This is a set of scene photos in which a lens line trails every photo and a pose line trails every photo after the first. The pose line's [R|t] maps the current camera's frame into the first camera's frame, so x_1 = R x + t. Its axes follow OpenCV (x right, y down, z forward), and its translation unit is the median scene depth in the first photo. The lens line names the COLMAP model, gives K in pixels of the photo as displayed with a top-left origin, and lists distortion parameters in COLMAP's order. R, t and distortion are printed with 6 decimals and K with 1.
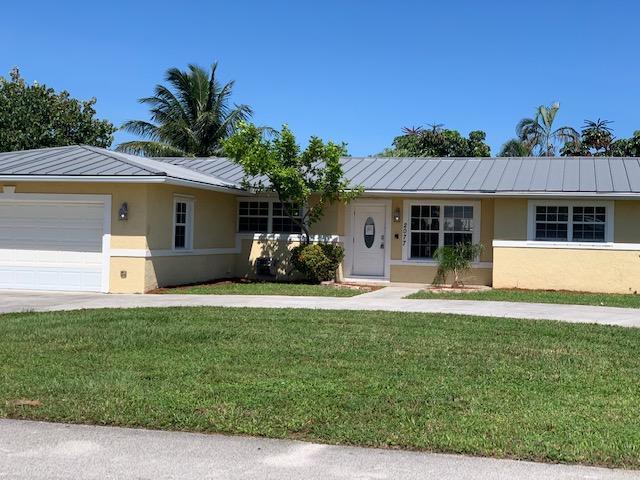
lens RADIAL K [[973.7, 0, 315.8], [0, 973.7, 239.3], [0, 0, 1]] dist [0.049282, 0.000000]
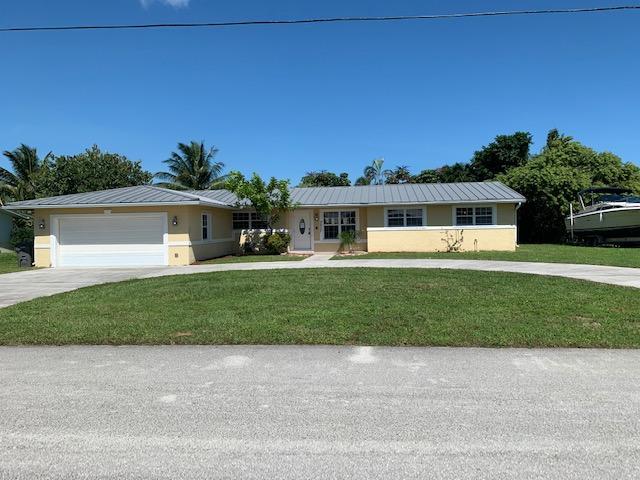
lens RADIAL K [[494.2, 0, 324.5], [0, 494.2, 241.8], [0, 0, 1]] dist [0.034660, -0.036859]
pose [[0.987251, -0.047255, 0.151996, -0.054382], [0.043591, 0.998675, 0.027349, -0.002229], [-0.153087, -0.020375, 0.988003, 0.034572]]
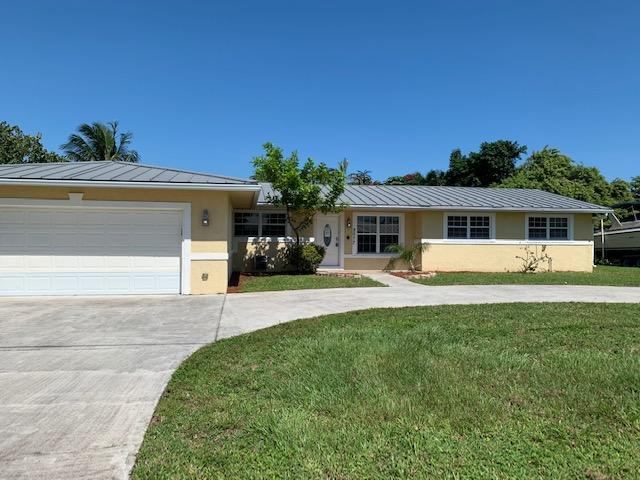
lens RADIAL K [[494.2, 0, 323.8], [0, 494.2, 240.5], [0, 0, 1]] dist [0.034660, -0.036859]
pose [[0.911377, -0.017454, 0.411202, -0.258290], [0.016397, 0.999847, 0.006098, -0.004244], [-0.411245, 0.001185, 0.911524, 0.383429]]
